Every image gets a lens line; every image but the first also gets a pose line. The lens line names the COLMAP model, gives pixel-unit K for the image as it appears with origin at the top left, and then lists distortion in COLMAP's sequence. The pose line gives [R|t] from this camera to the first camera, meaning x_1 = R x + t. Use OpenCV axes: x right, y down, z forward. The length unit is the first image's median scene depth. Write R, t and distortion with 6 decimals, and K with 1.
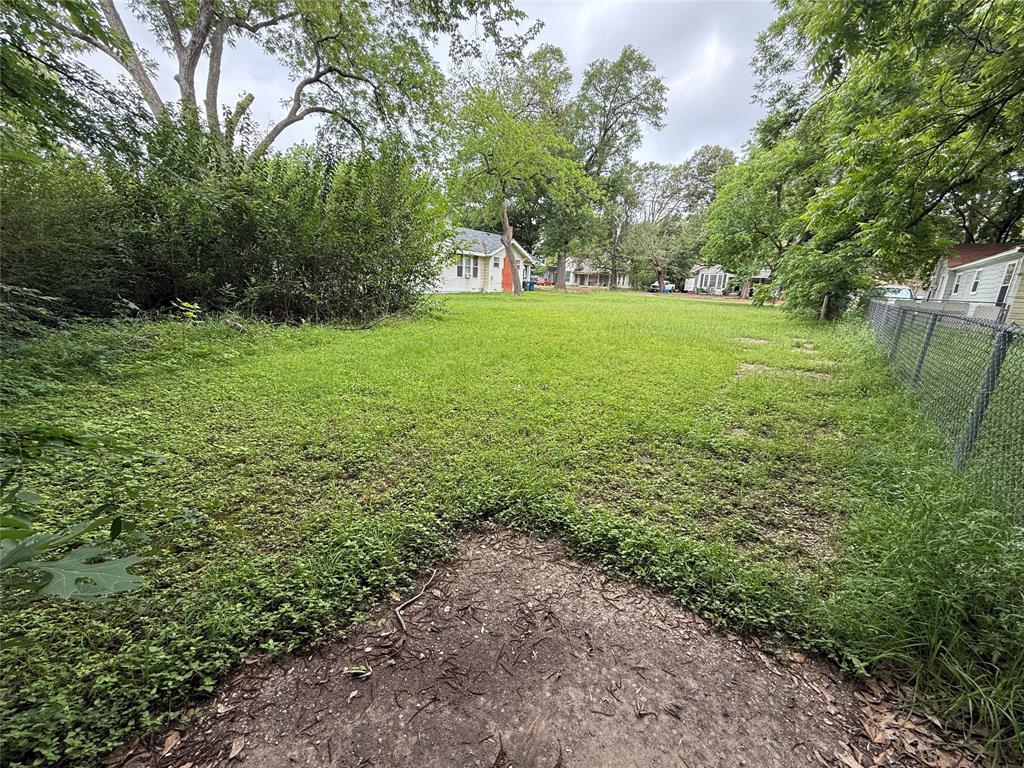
lens RADIAL K [[408.2, 0, 512.2], [0, 408.2, 380.3], [0, 0, 1]] dist [-0.001091, -0.000126]
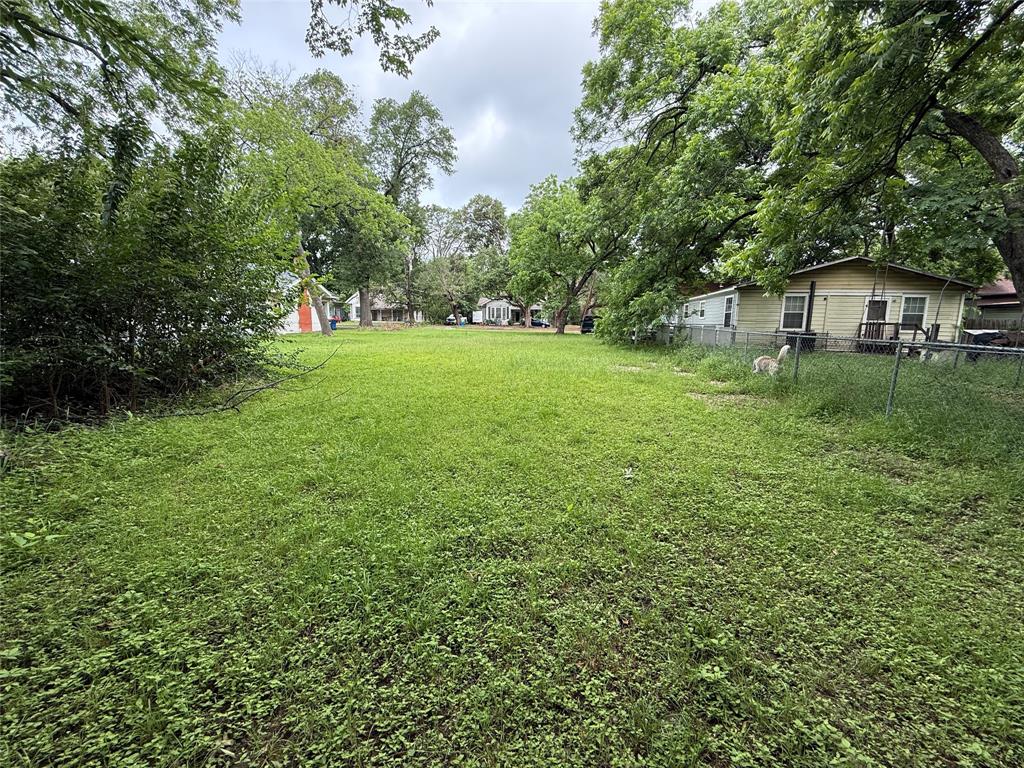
lens RADIAL K [[403.5, 0, 512.0], [0, 403.5, 384.0], [0, 0, 1]] dist [-0.000253, -0.000182]
pose [[0.868418, -0.111982, 0.483023, -0.047077], [0.144776, 0.988978, -0.031010, -0.013822], [-0.474226, 0.096860, 0.875059, 0.039224]]
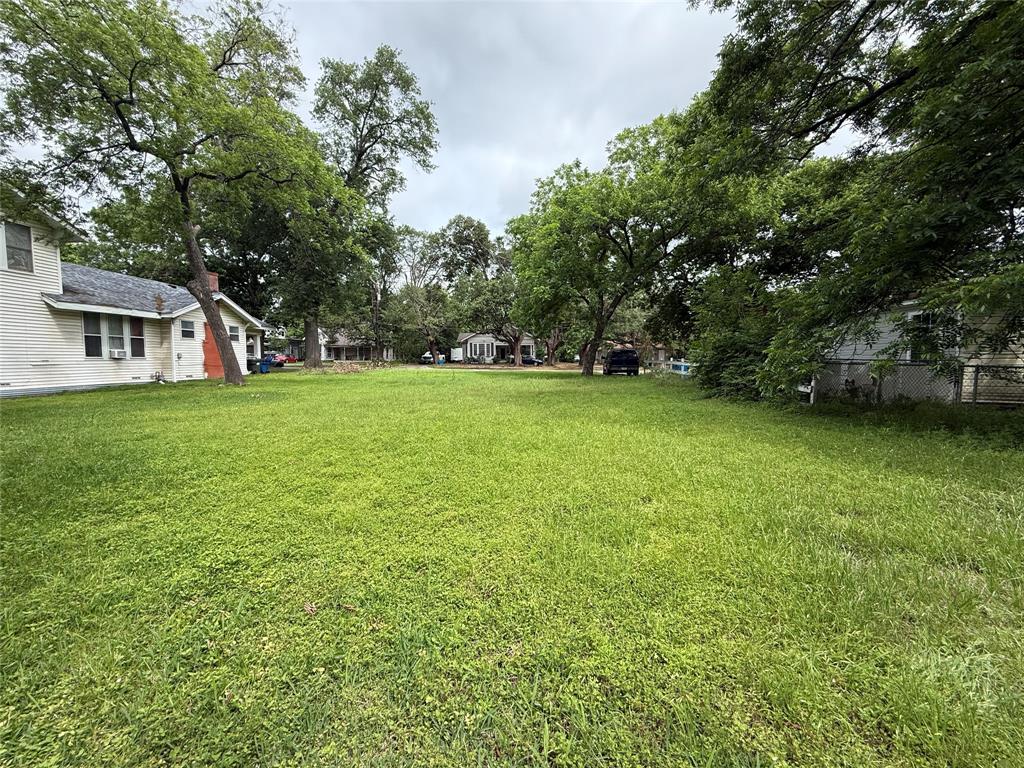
lens RADIAL K [[408.2, 0, 512.2], [0, 408.2, 380.3], [0, 0, 1]] dist [-0.001091, -0.000126]
pose [[0.834093, -0.074997, 0.546501, 0.017923], [0.167540, 0.978356, -0.121446, -0.055716], [-0.525565, 0.192859, 0.828606, 0.226058]]
